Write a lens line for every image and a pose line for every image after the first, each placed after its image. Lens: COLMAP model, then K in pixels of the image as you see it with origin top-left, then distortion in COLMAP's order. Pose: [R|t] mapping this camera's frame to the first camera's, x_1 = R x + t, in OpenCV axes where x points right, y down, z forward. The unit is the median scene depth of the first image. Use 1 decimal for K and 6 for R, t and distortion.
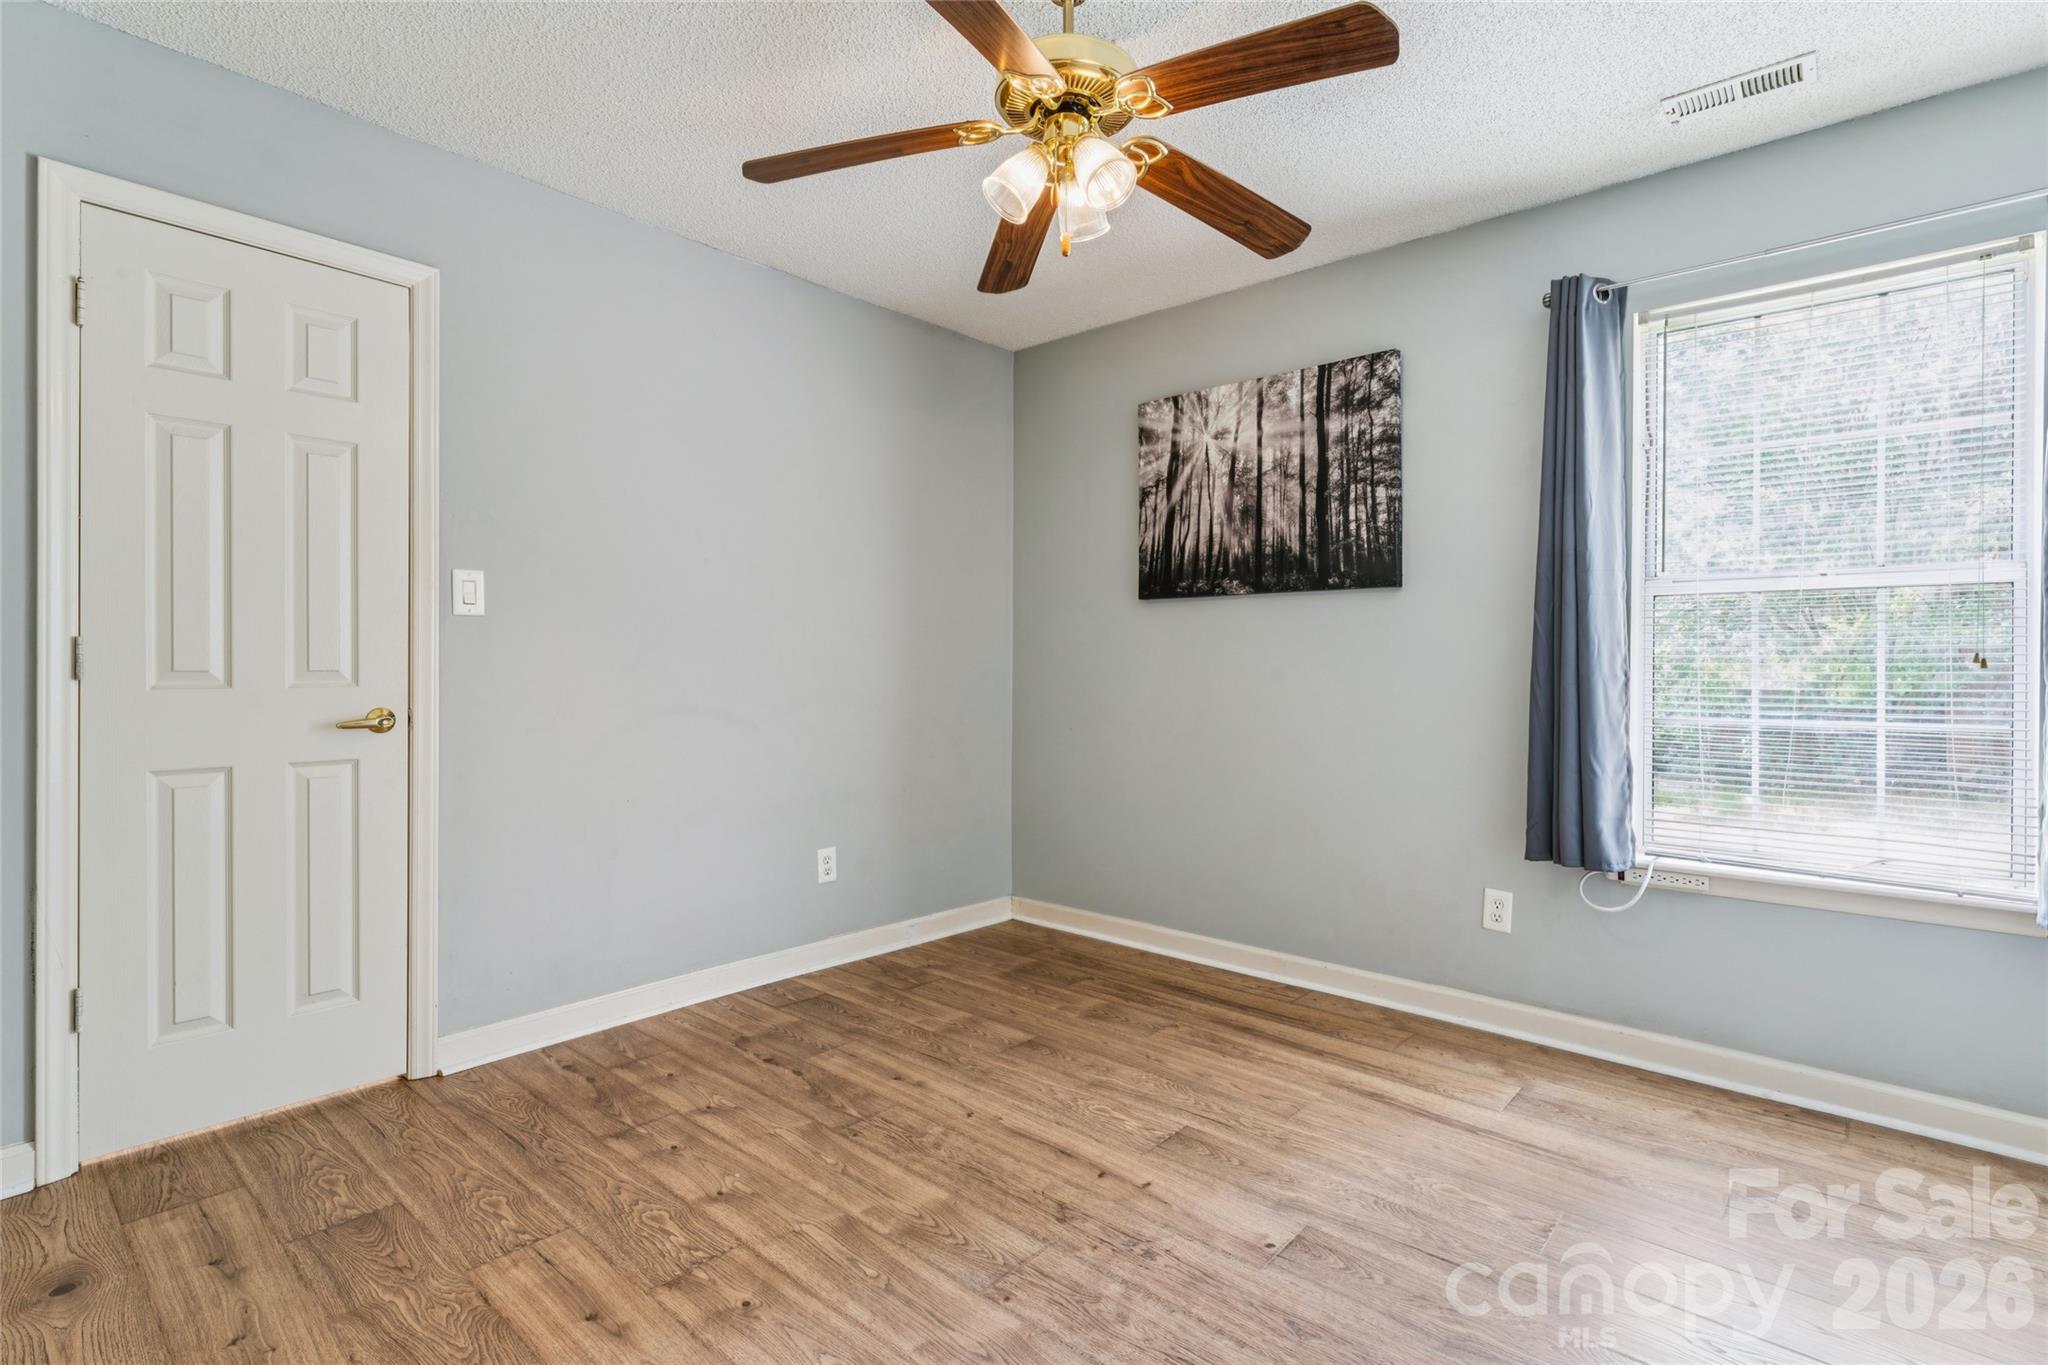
lens RADIAL K [[974.9, 0, 1024.4], [0, 974.9, 666.8], [0, 0, 1]] dist [0.001499, 0.000491]
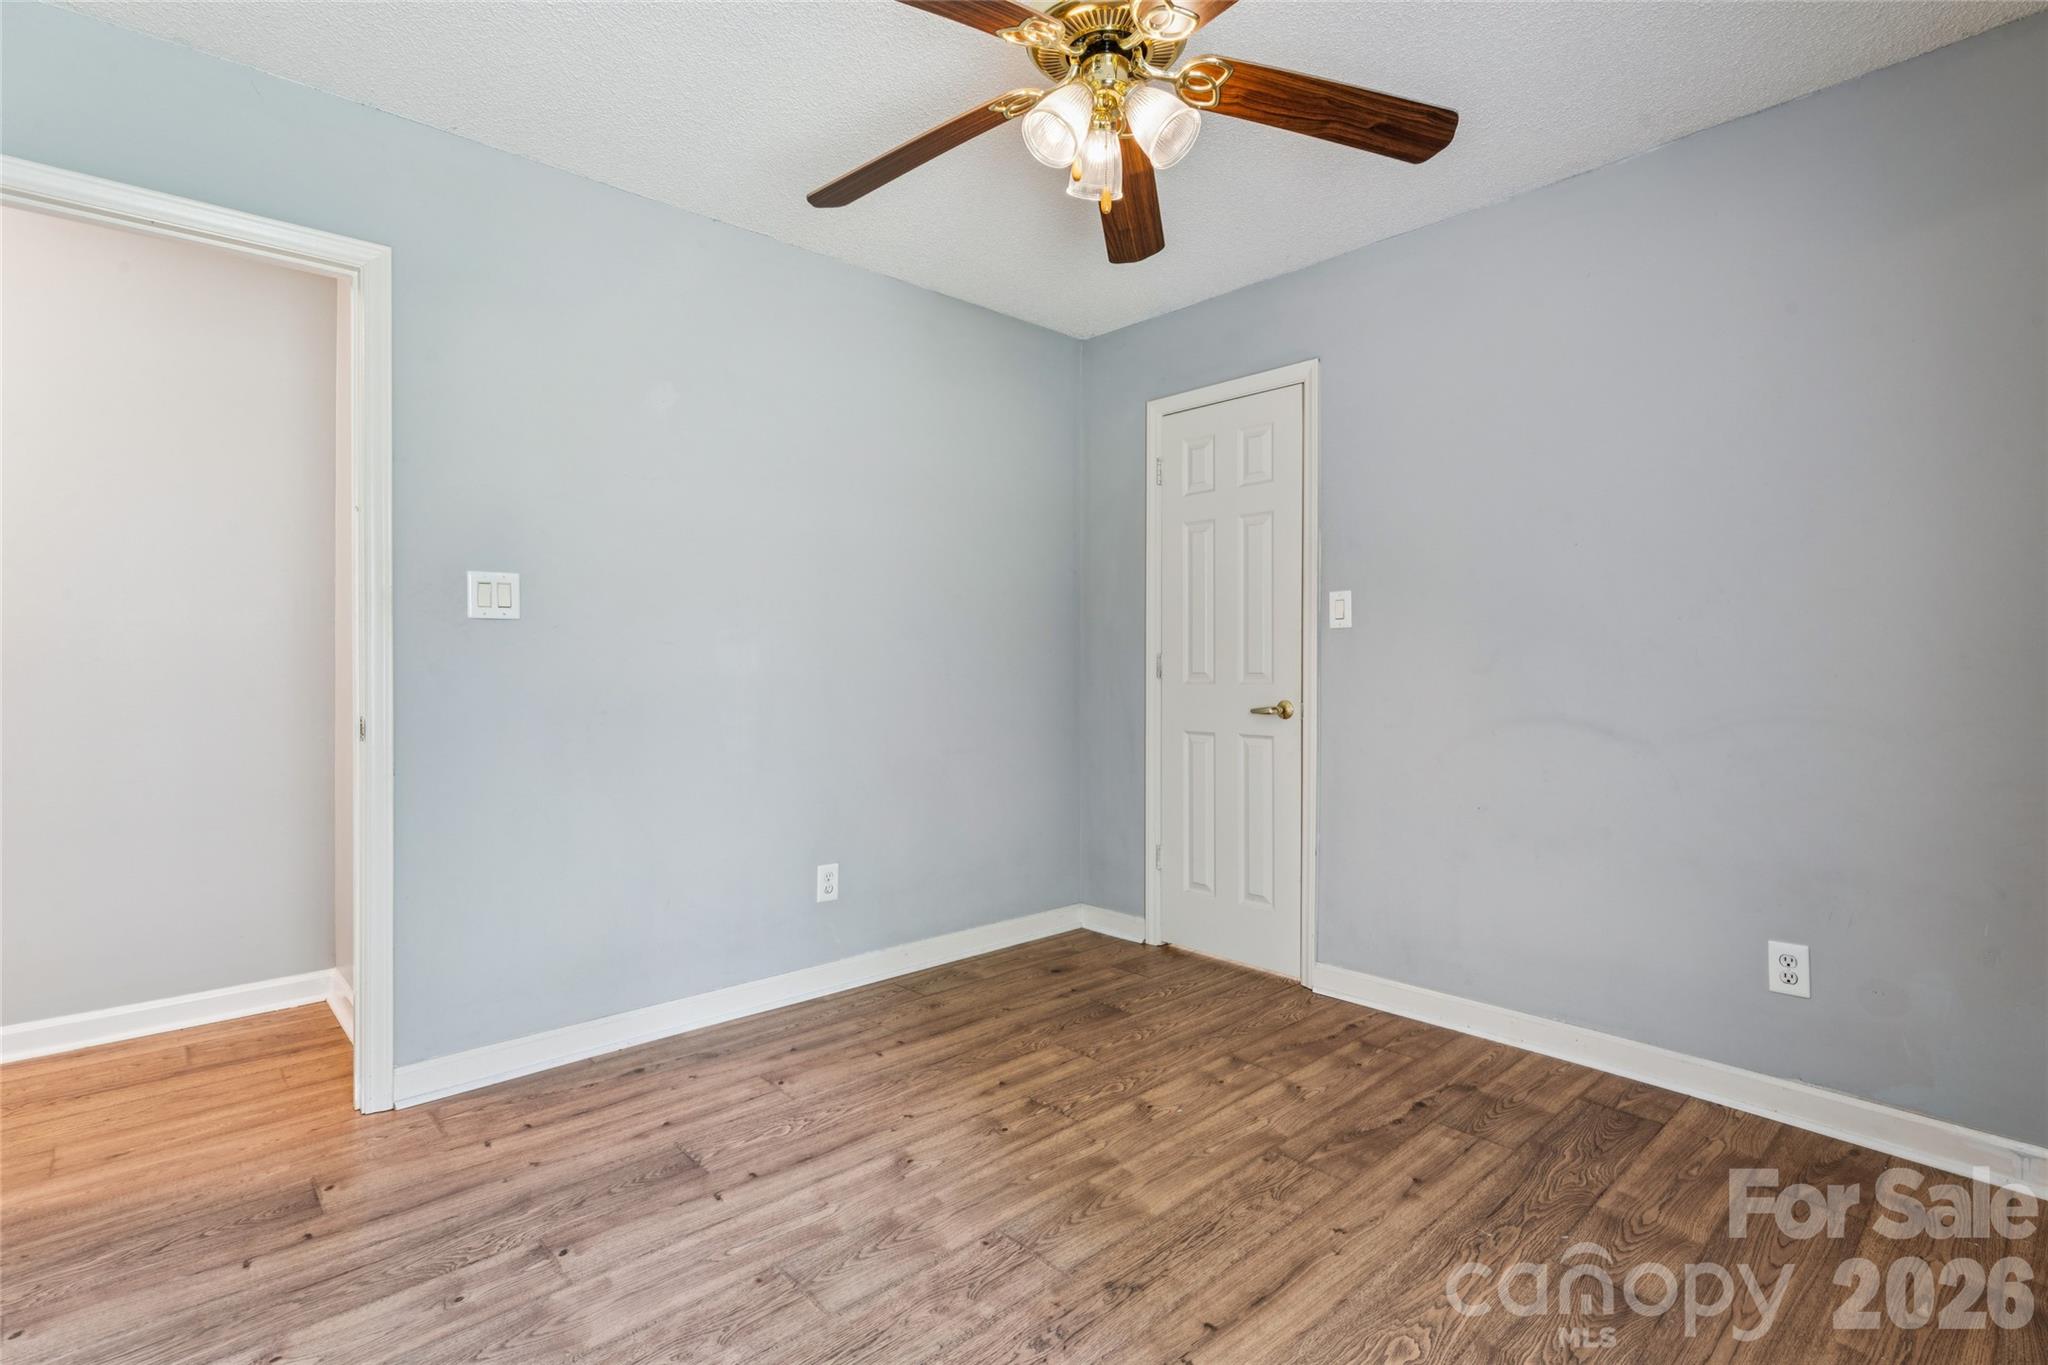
lens RADIAL K [[965.0, 0, 1026.2], [0, 965.0, 672.0], [0, 0, 1]] dist [-0.000129, 0.000181]
pose [[-0.109188, -0.000997, -0.994021, 0.739153], [-0.000716, 0.999999, -0.000924, 0.003897], [0.994021, 0.000611, -0.109189, 0.813308]]
